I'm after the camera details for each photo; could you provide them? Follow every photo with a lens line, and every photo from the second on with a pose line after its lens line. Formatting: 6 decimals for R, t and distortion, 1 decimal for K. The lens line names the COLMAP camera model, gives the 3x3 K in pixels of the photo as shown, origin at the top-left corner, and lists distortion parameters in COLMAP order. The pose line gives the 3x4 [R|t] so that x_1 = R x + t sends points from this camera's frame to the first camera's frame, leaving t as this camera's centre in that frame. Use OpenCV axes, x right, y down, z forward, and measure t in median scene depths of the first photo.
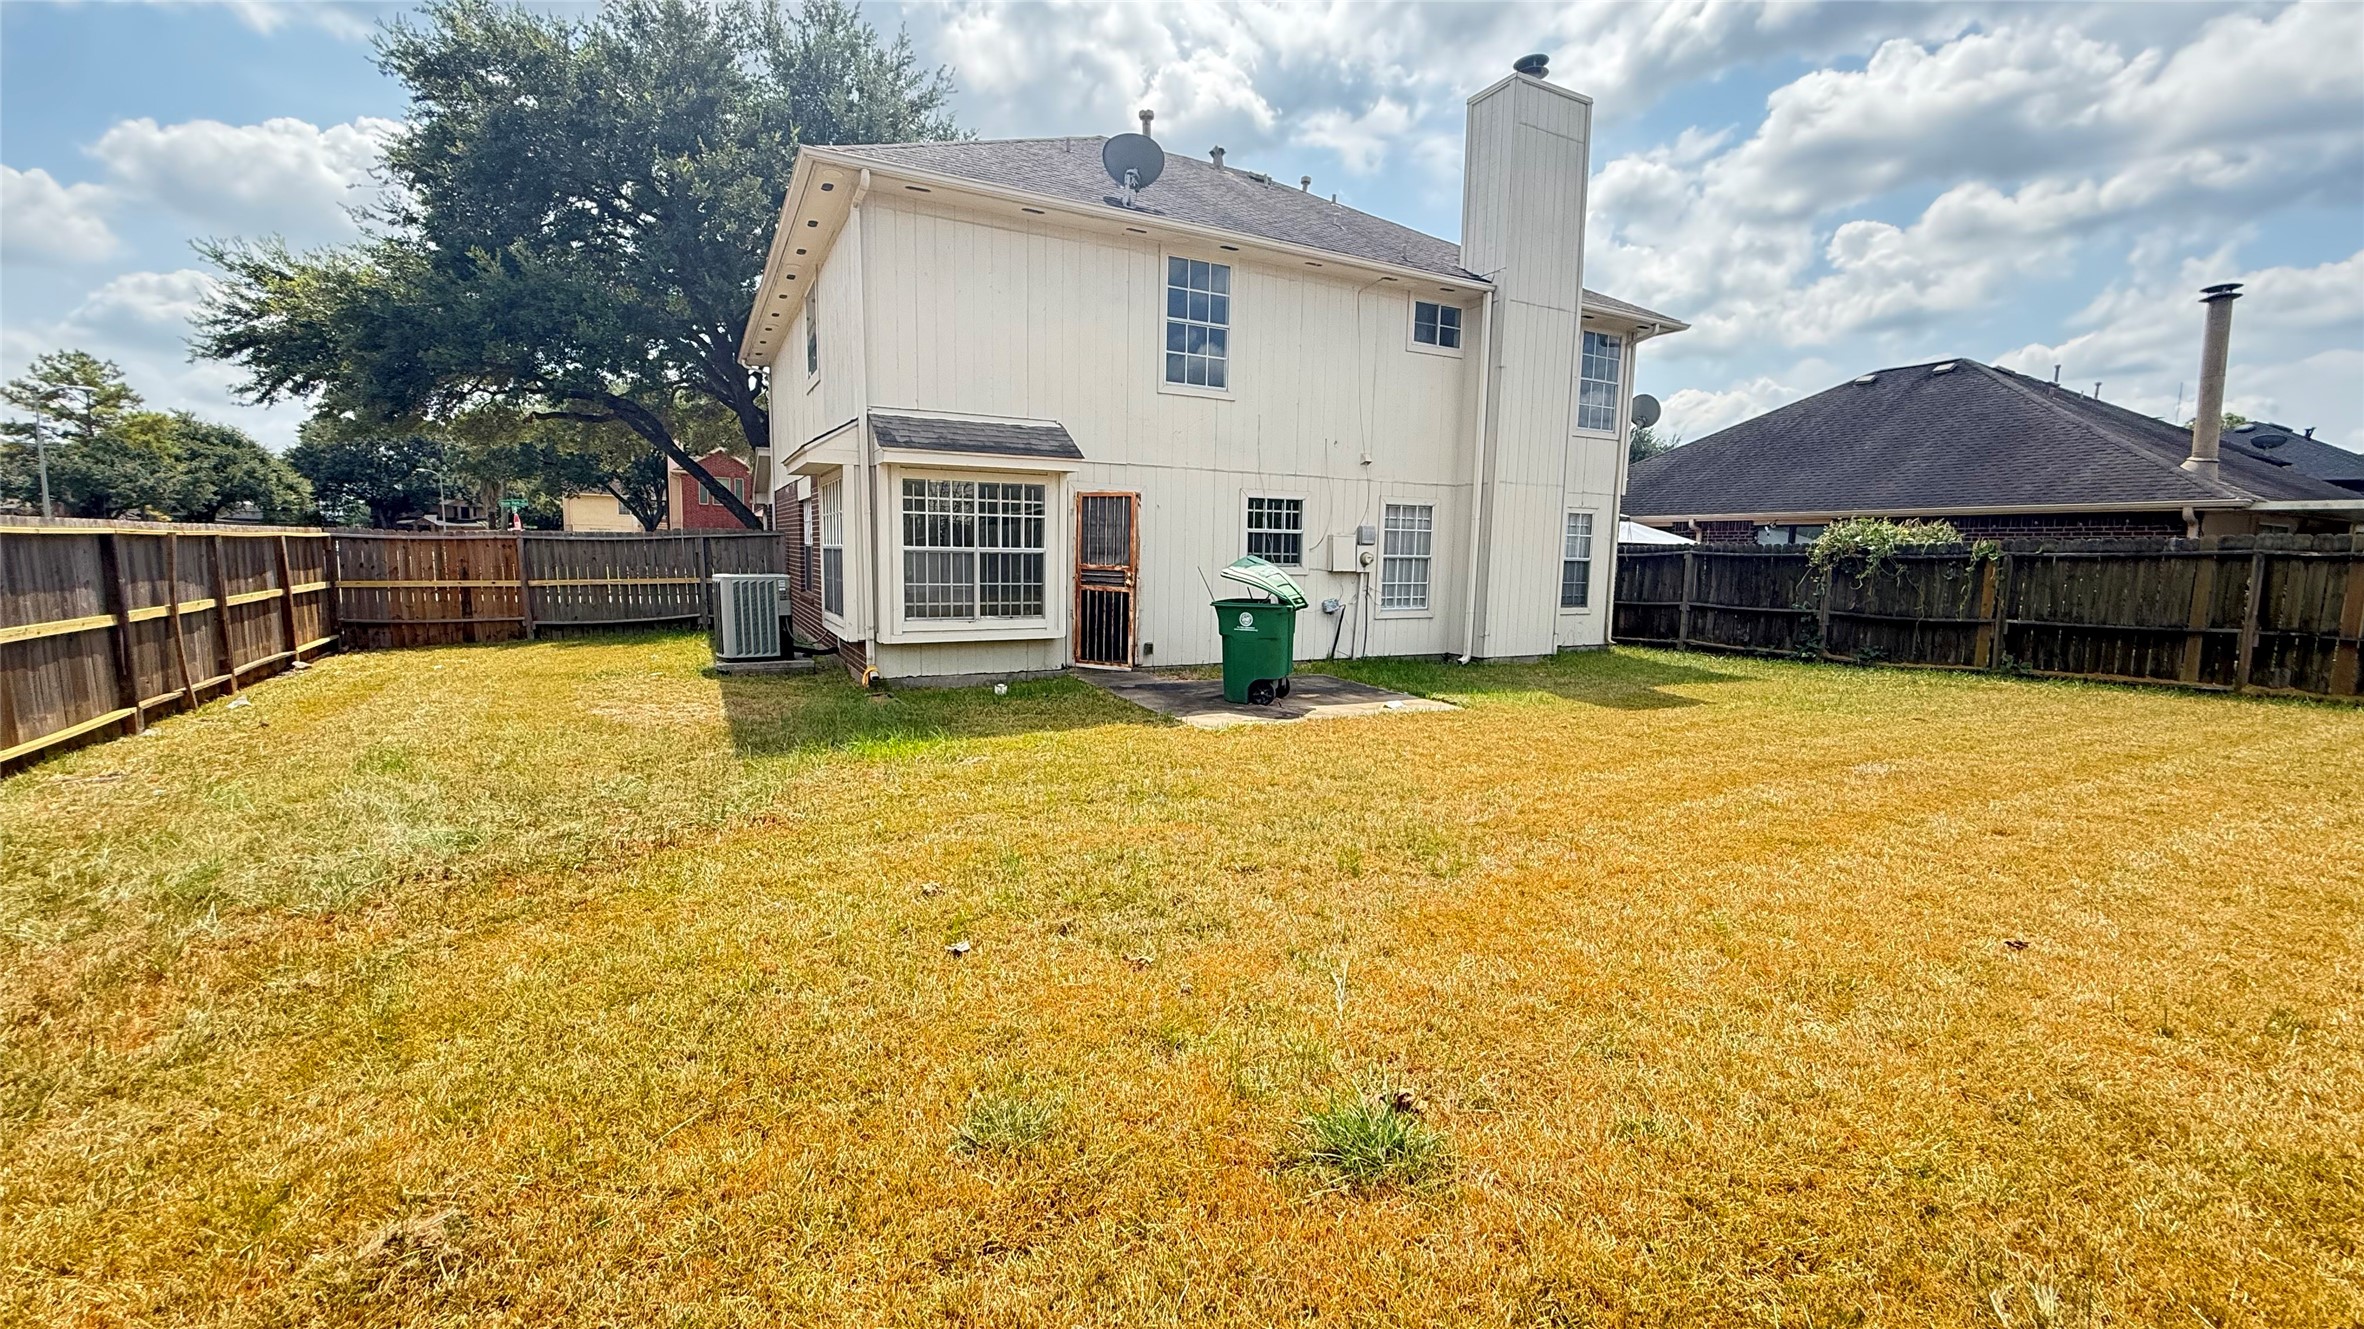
lens RADIAL K [[945.6, 0, 1182.9], [0, 945.6, 661.1], [0, 0, 1]] dist [-0.000318, 0.001243]
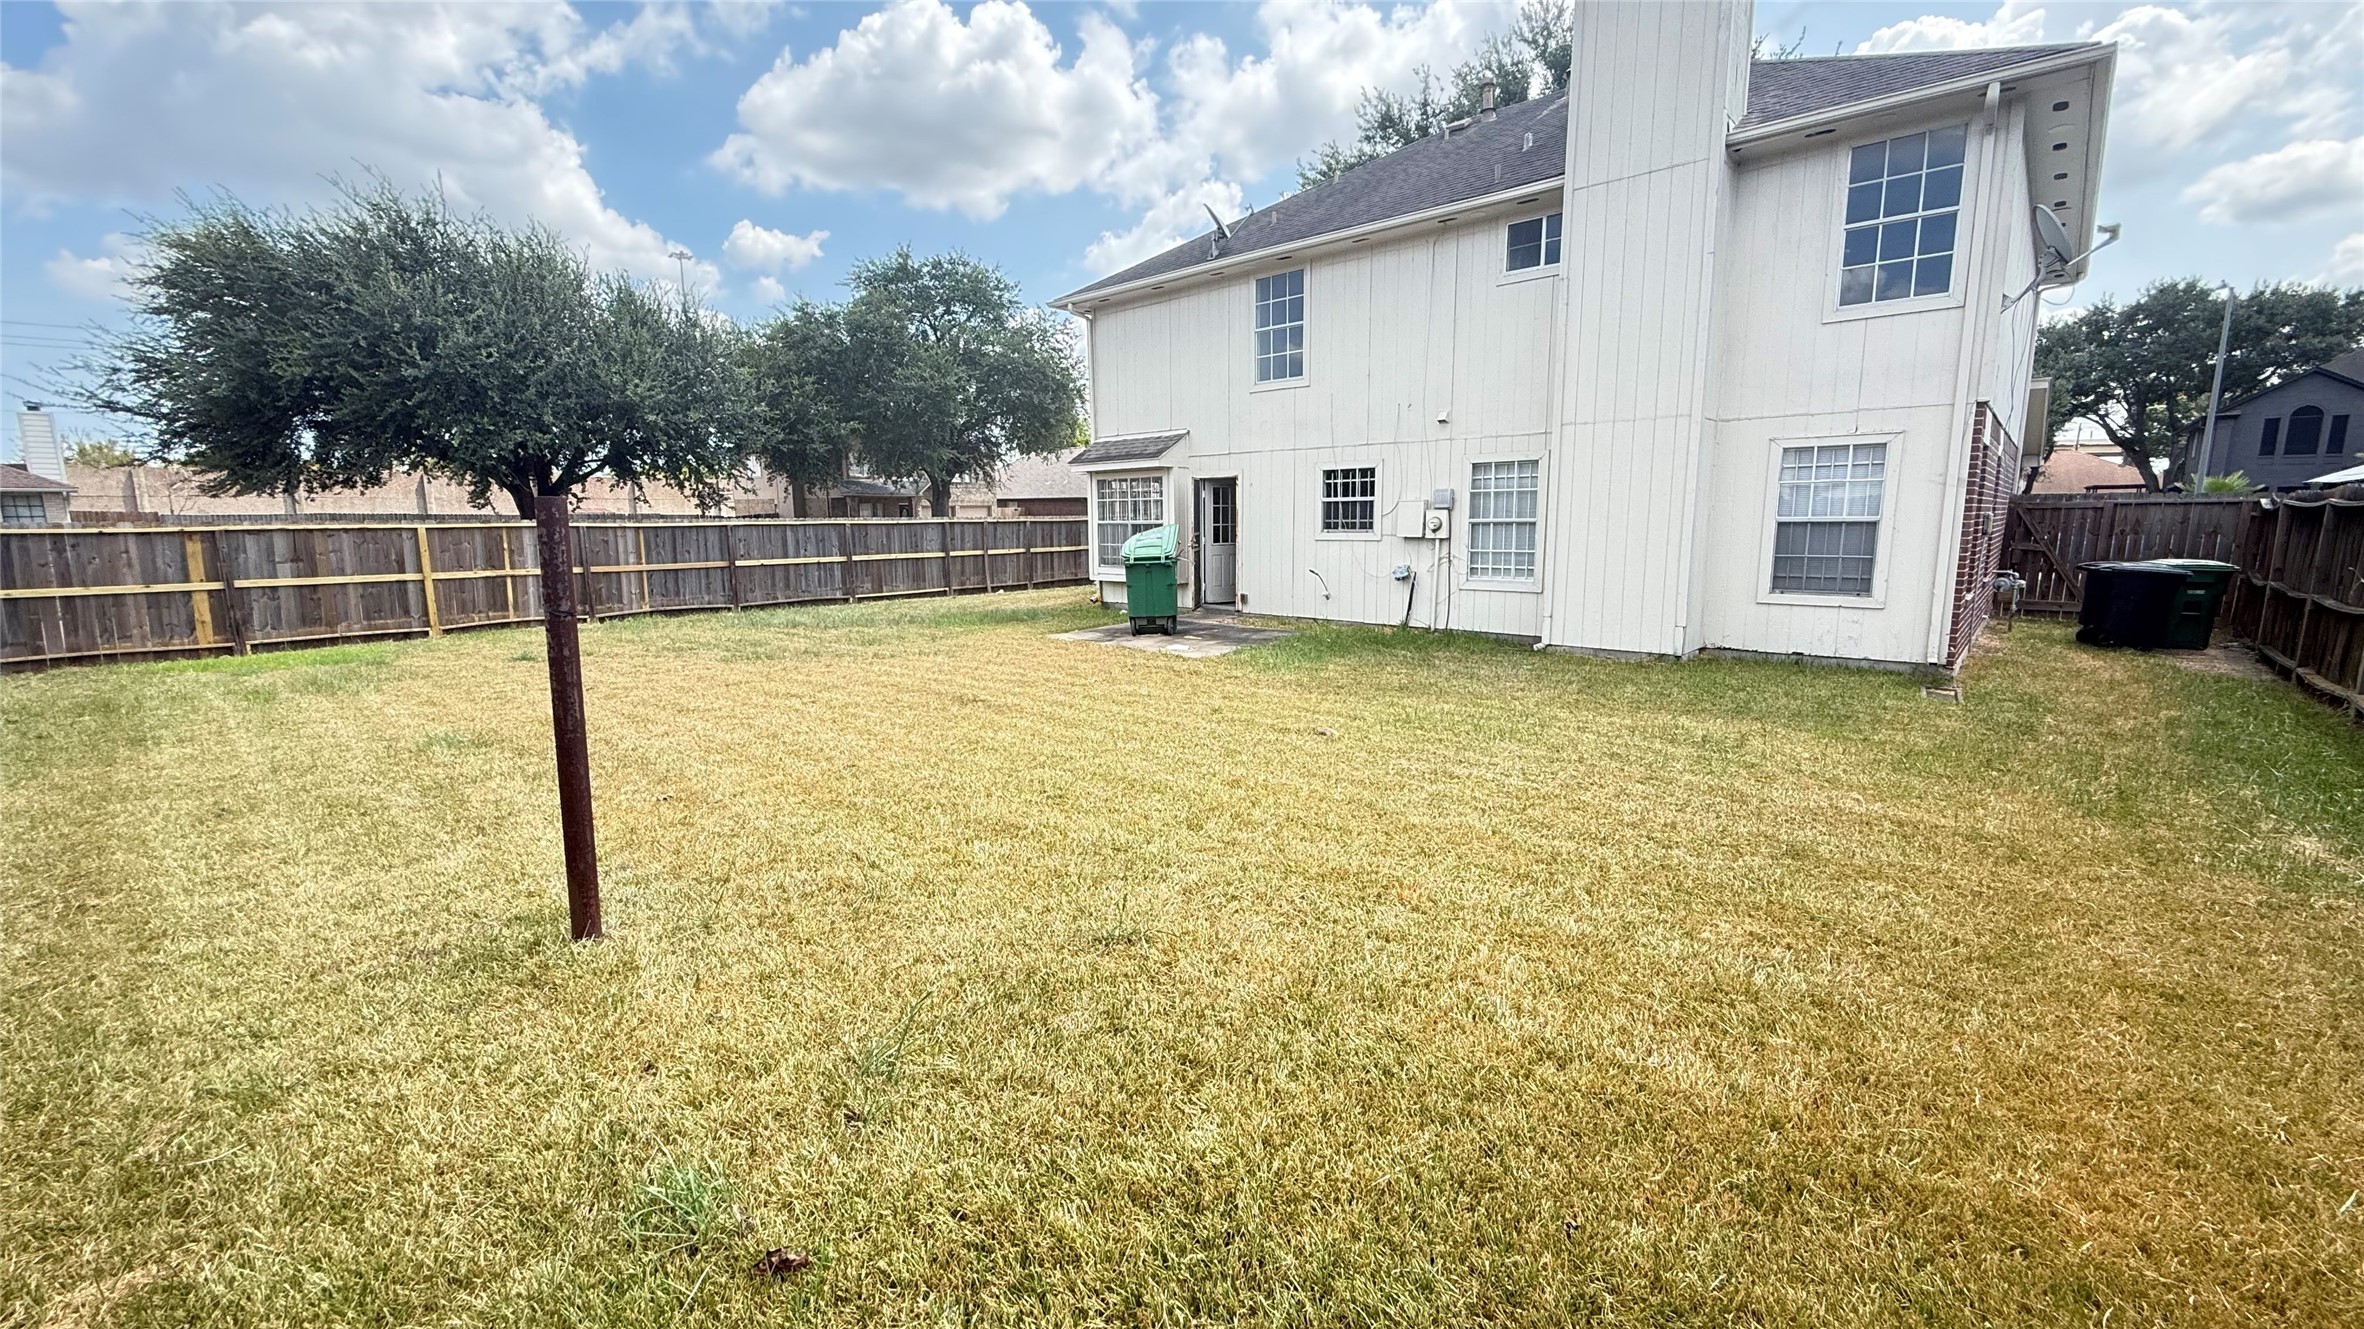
lens RADIAL K [[945.6, 0, 1180.9], [0, 945.6, 663.0], [0, 0, 1]] dist [-0.000318, 0.001243]
pose [[0.340323, 0.126347, -0.931782, 1.044477], [-0.089094, 0.990806, 0.101810, -0.045357], [0.936078, 0.048368, 0.348451, 0.453632]]
